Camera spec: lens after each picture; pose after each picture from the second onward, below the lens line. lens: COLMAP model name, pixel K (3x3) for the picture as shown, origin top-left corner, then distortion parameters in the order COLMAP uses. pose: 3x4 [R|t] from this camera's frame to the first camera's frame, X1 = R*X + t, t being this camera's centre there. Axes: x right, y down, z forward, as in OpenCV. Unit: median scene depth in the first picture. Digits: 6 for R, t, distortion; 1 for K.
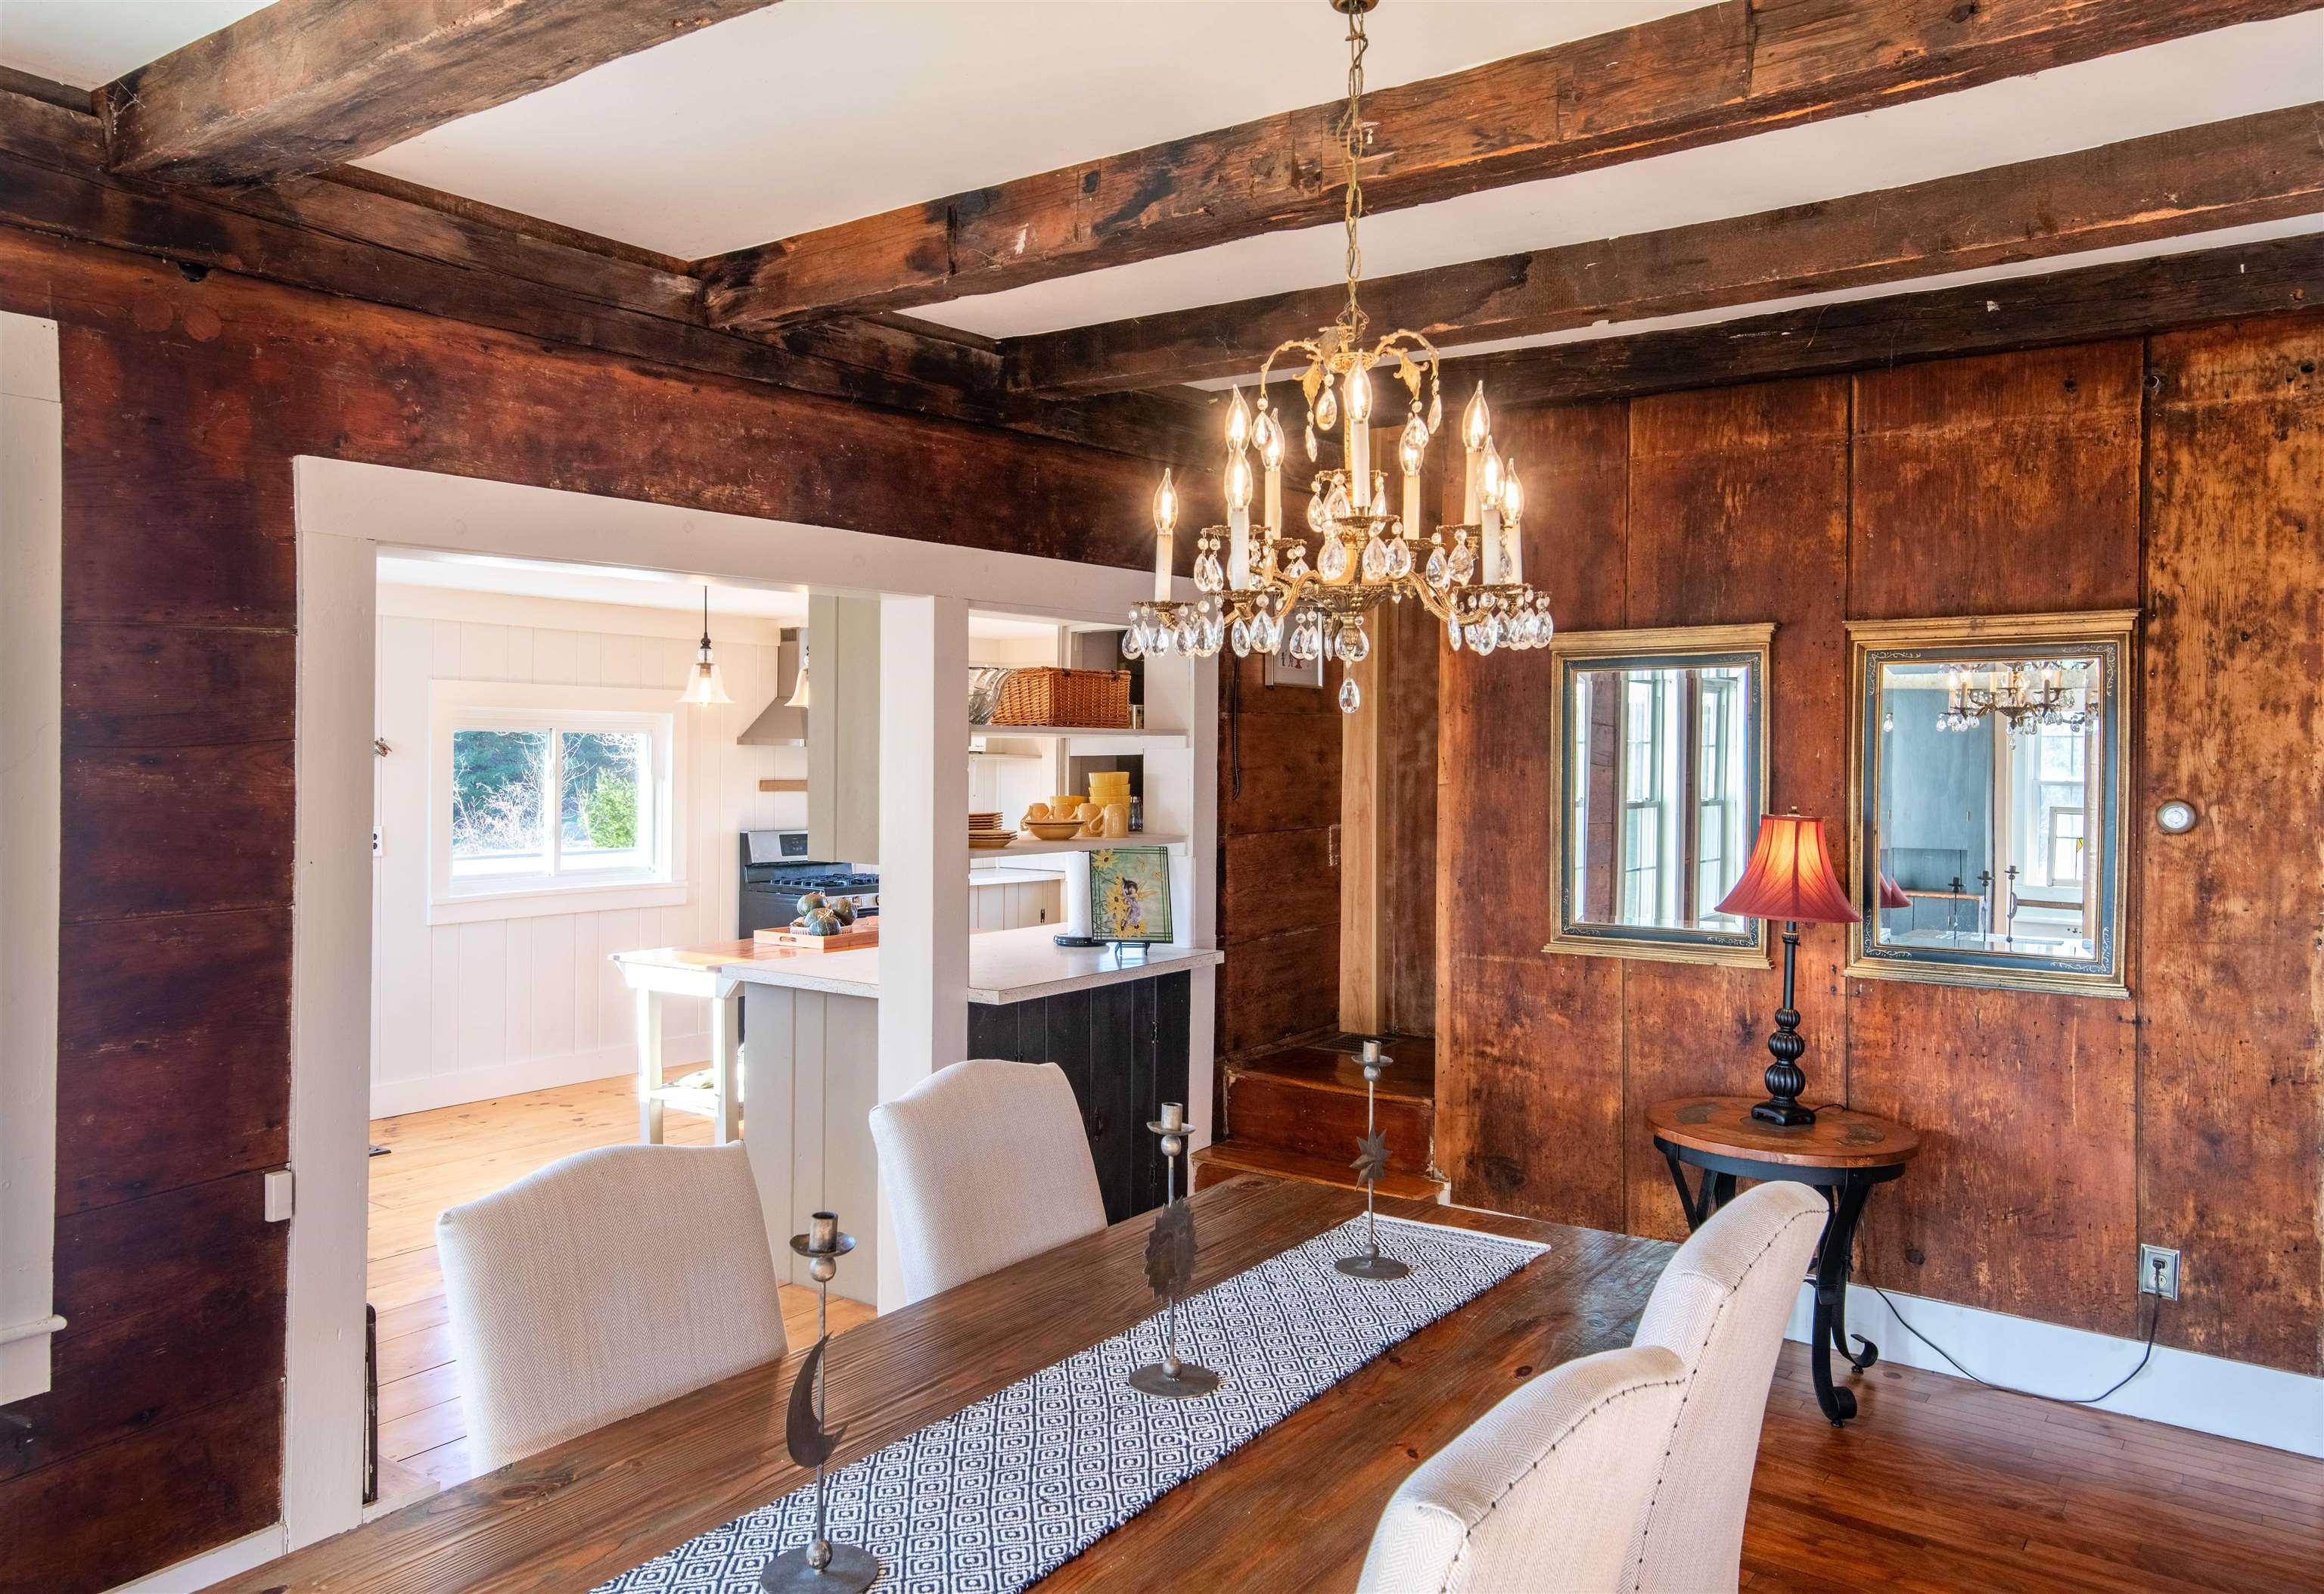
lens RADIAL K [[1655.9, 0, 1158.4], [0, 1655.9, 780.4], [0, 0, 1]] dist [0.027899, -0.000541]
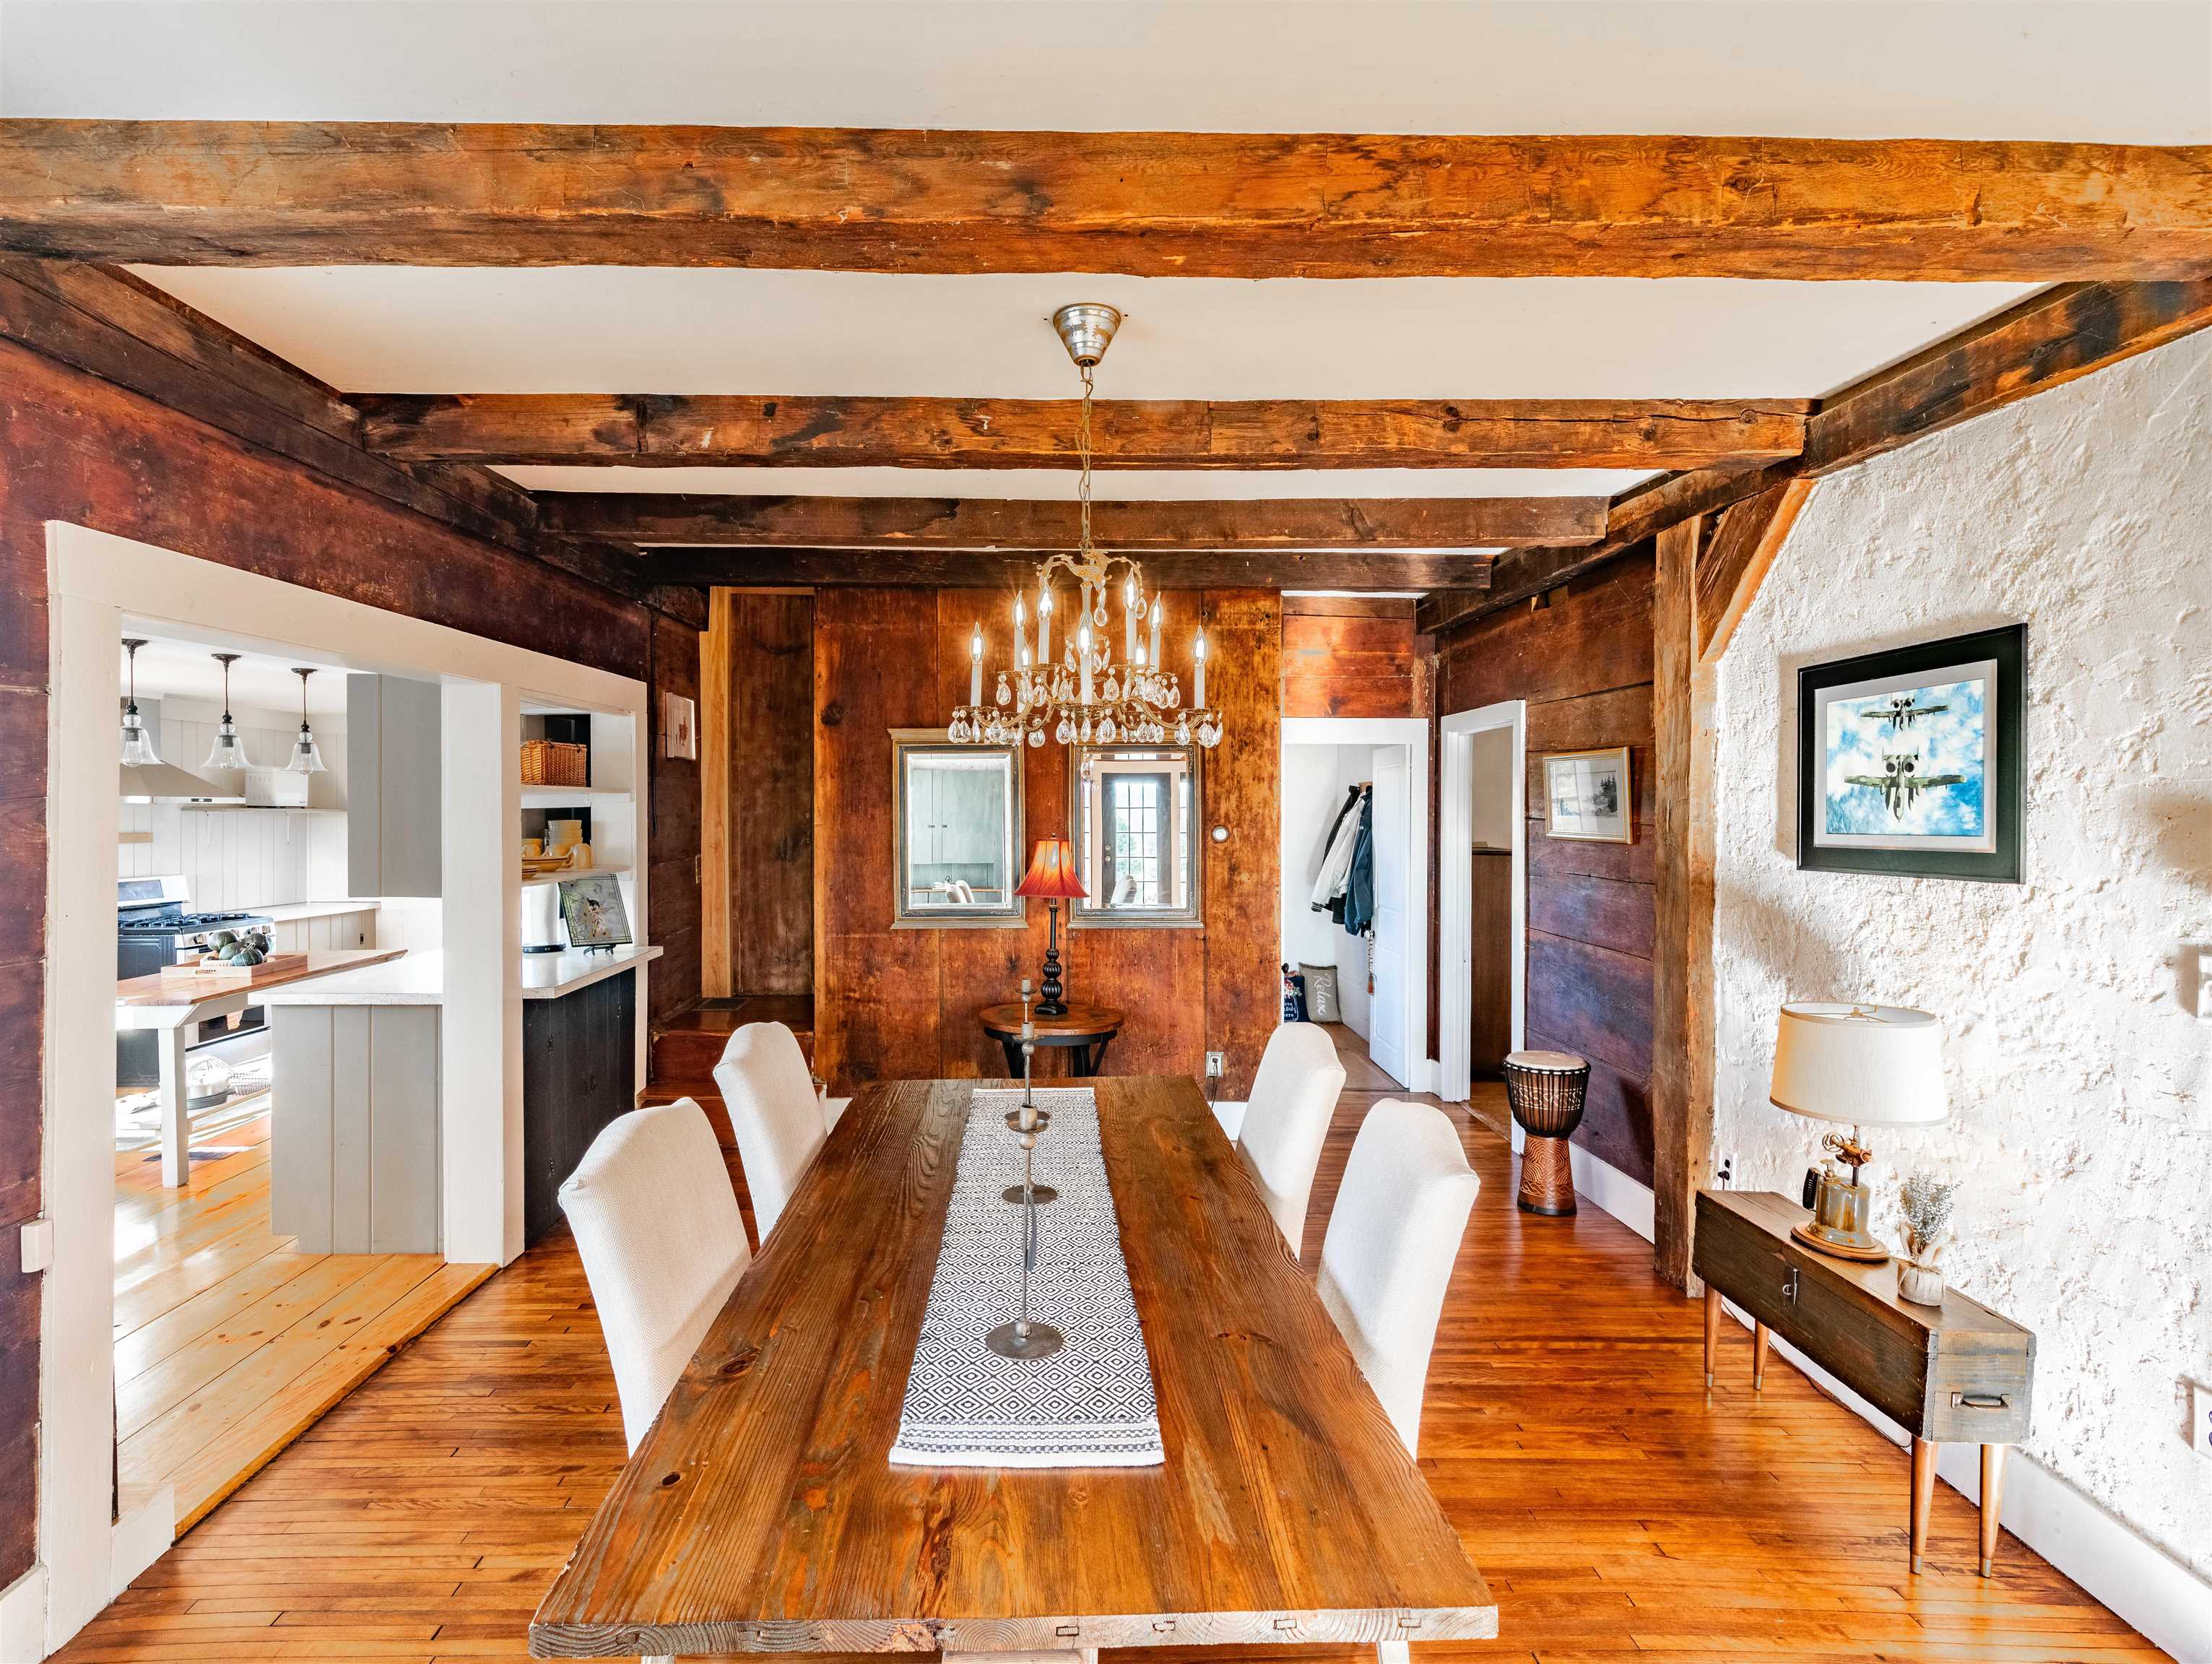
lens RADIAL K [[1093.4, 0, 1061.6], [0, 1093.4, 812.9], [0, 0, 1]] dist [-0.000457, -0.001179]
pose [[0.803516, -0.010883, 0.595184, -0.315127], [0.016471, 0.999857, -0.003954, -0.001175], [-0.595055, 0.012981, 0.803580, 0.069808]]
